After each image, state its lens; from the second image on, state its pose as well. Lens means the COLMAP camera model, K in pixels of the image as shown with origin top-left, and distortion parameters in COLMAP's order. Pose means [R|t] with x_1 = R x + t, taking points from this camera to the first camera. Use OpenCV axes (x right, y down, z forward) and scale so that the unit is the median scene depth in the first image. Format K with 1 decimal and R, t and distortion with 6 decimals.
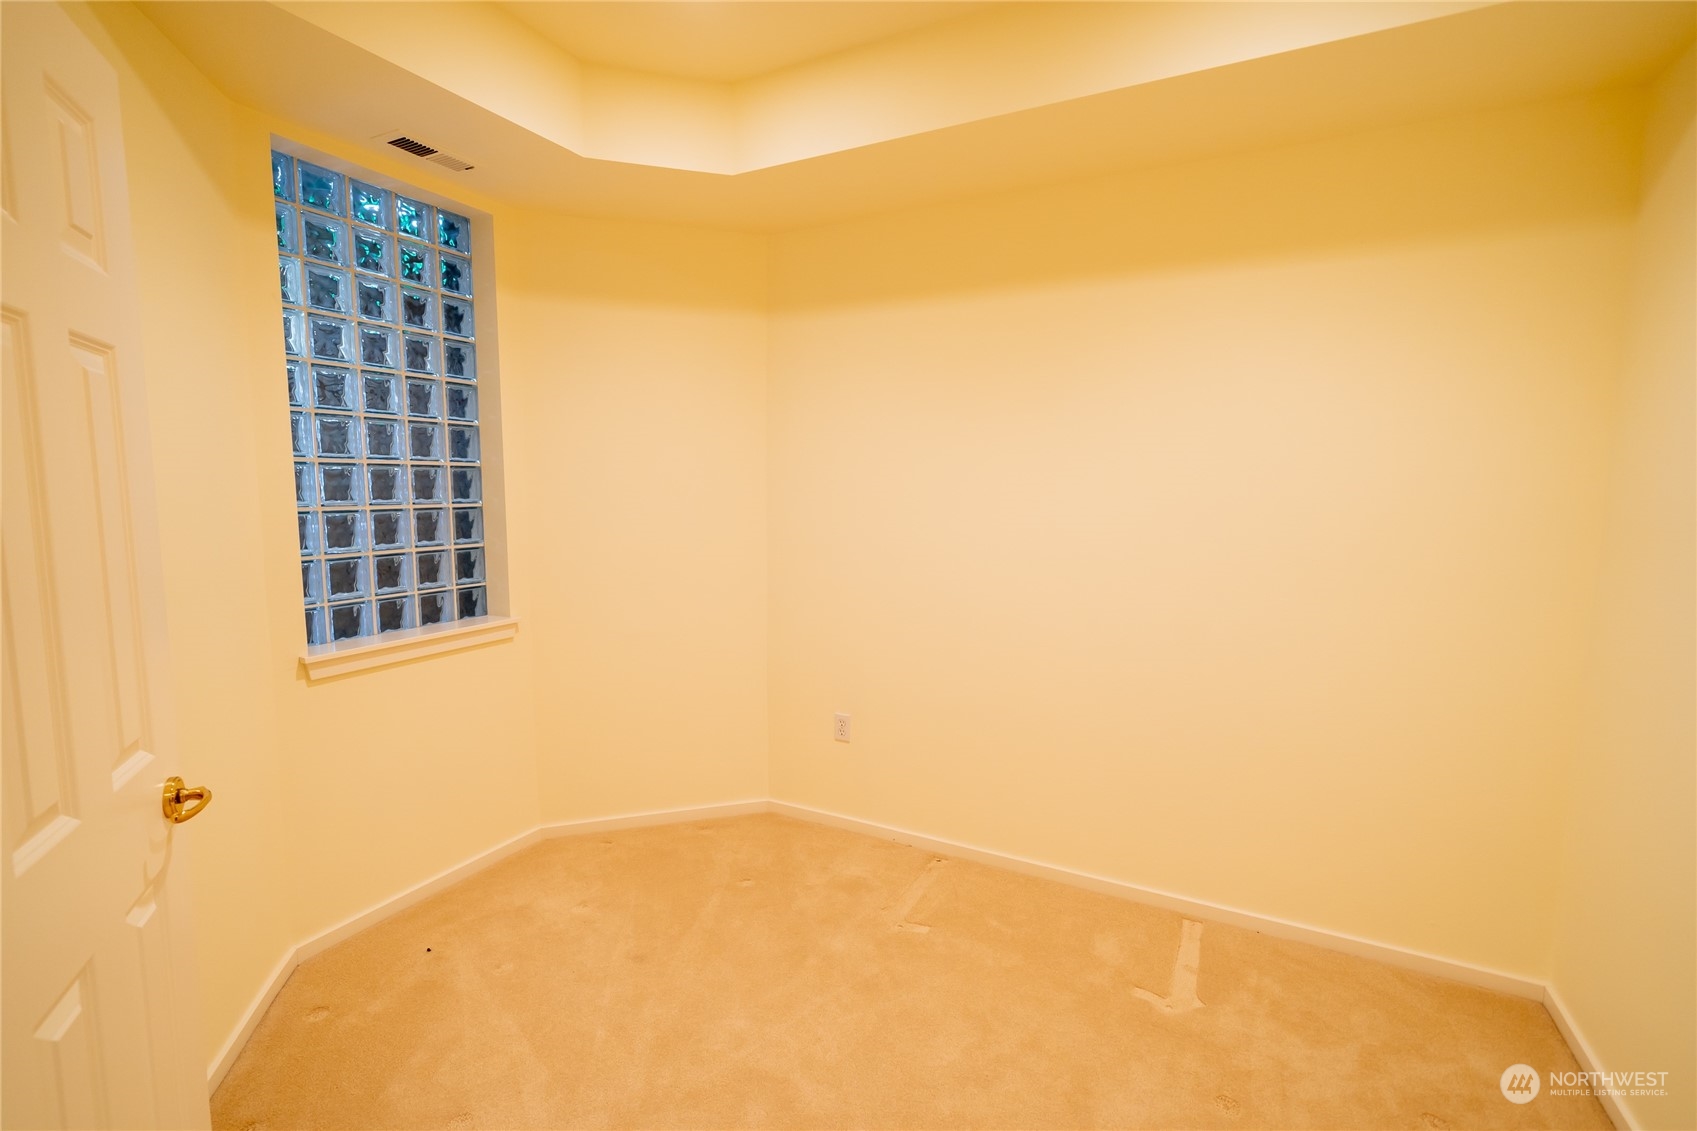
lens RADIAL K [[747.5, 0, 848.5], [0, 747.5, 565.5], [0, 0, 1]] dist [-0.003485, -0.000154]
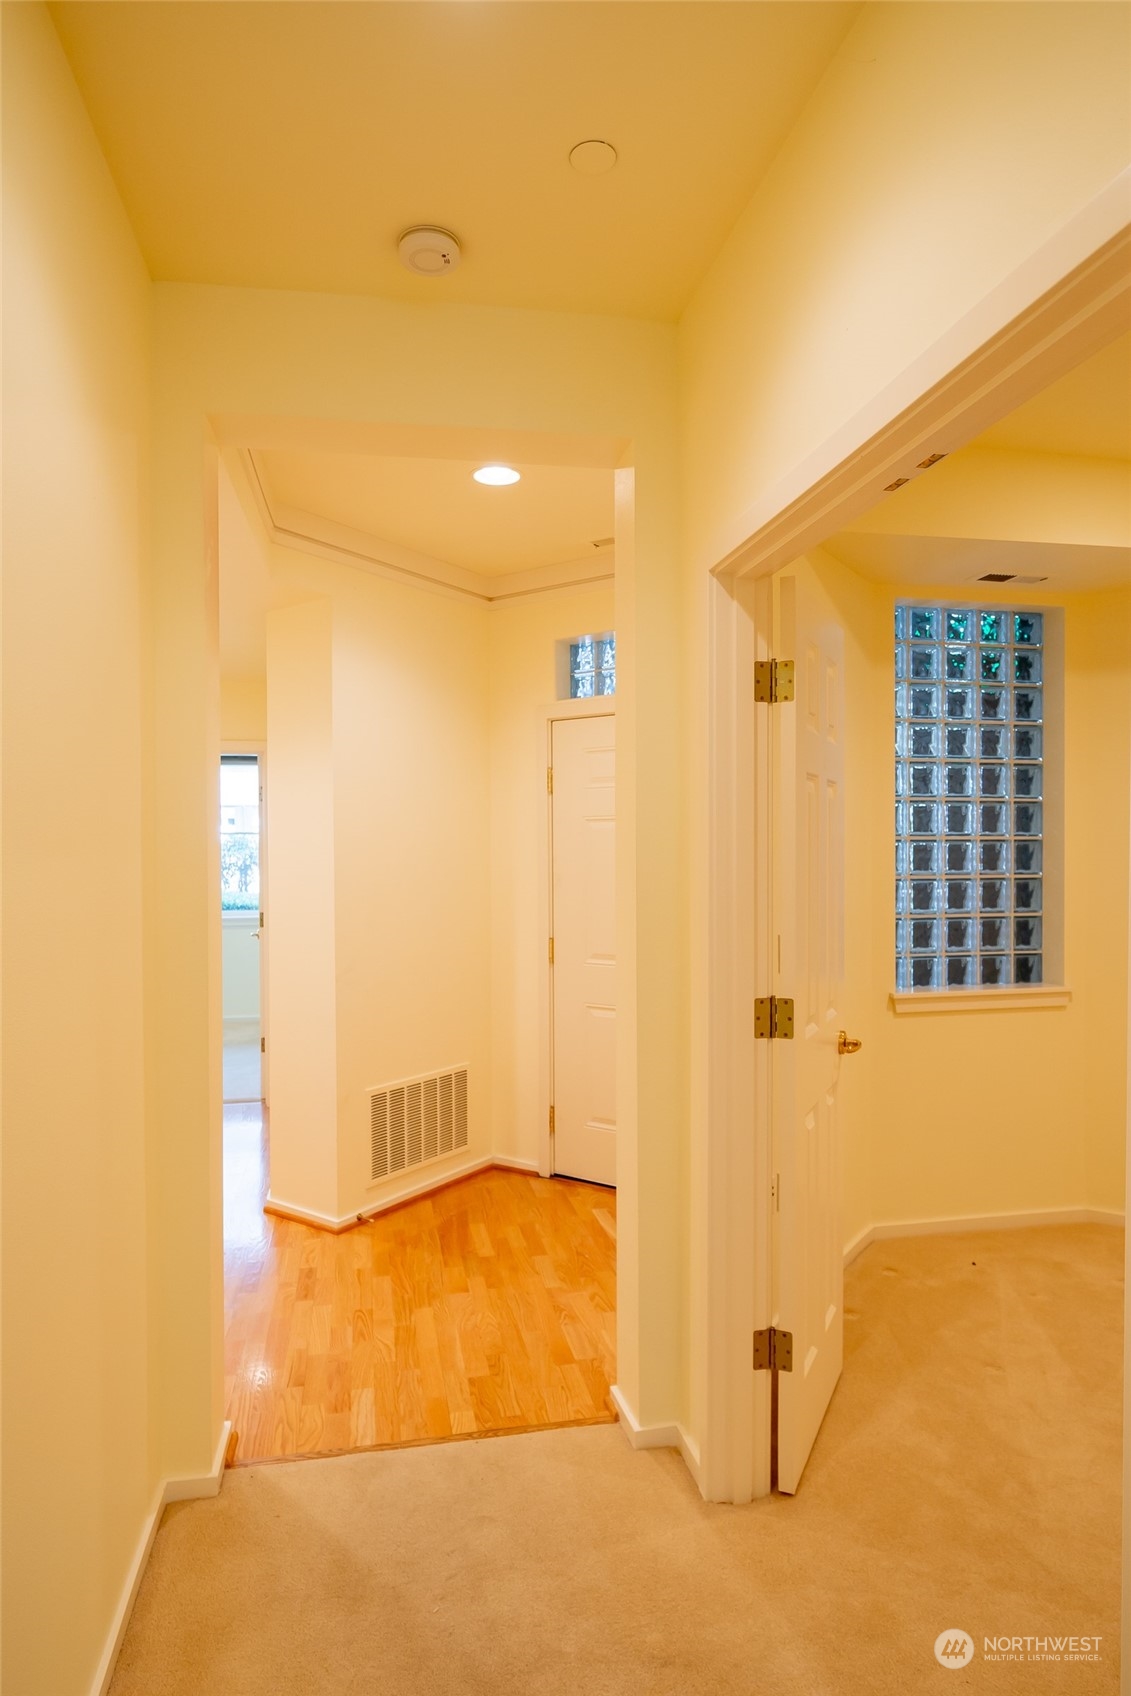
lens RADIAL K [[957.7, 0, 555.1], [0, 957.7, 865.7], [0, 0, 1]] dist [-0.002932, -0.000921]
pose [[0.595102, -0.000714, -0.803650, 0.195152], [-0.079336, 0.995063, -0.059633, 0.041602], [0.799724, 0.099246, 0.592107, -0.367776]]
